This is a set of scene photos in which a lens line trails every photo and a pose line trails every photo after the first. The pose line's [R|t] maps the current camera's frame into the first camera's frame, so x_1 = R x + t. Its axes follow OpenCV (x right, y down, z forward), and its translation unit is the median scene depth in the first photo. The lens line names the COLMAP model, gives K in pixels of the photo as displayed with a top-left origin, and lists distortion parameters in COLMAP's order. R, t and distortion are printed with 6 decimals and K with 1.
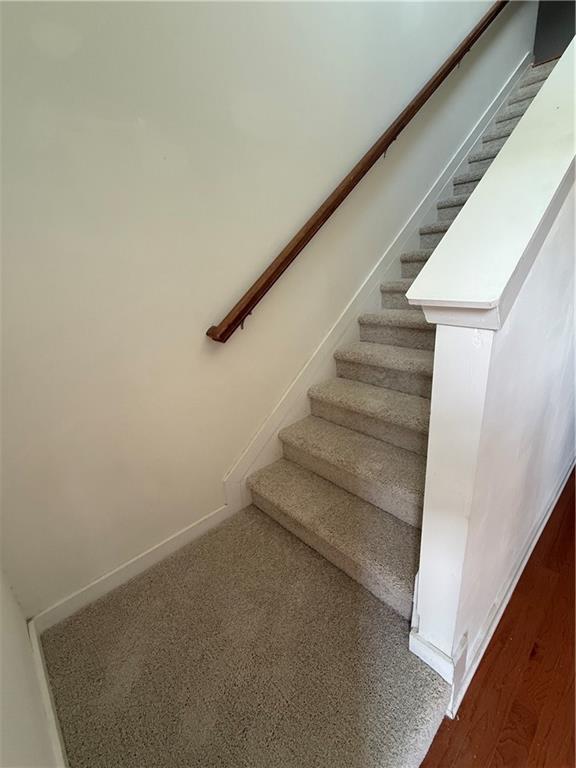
lens RADIAL K [[338.5, 0, 288.0], [0, 338.5, 384.0], [0, 0, 1]] dist [-0.001073, 0.000132]
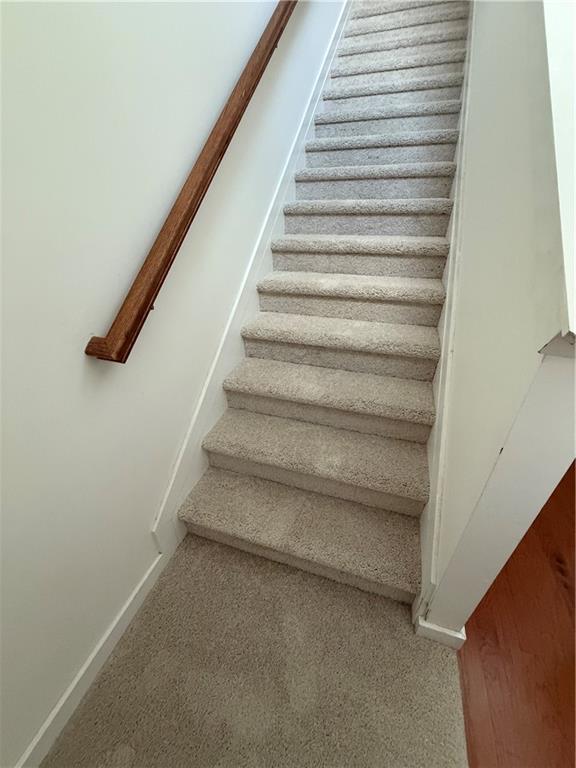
lens RADIAL K [[306.8, 0, 288.0], [0, 306.8, 384.0], [0, 0, 1]] dist [0.000517, -0.000432]
pose [[0.875208, -0.215189, 0.433248, -0.134112], [0.127675, 0.966609, 0.222185, -0.129481], [-0.466593, -0.139143, 0.873459, 0.270987]]
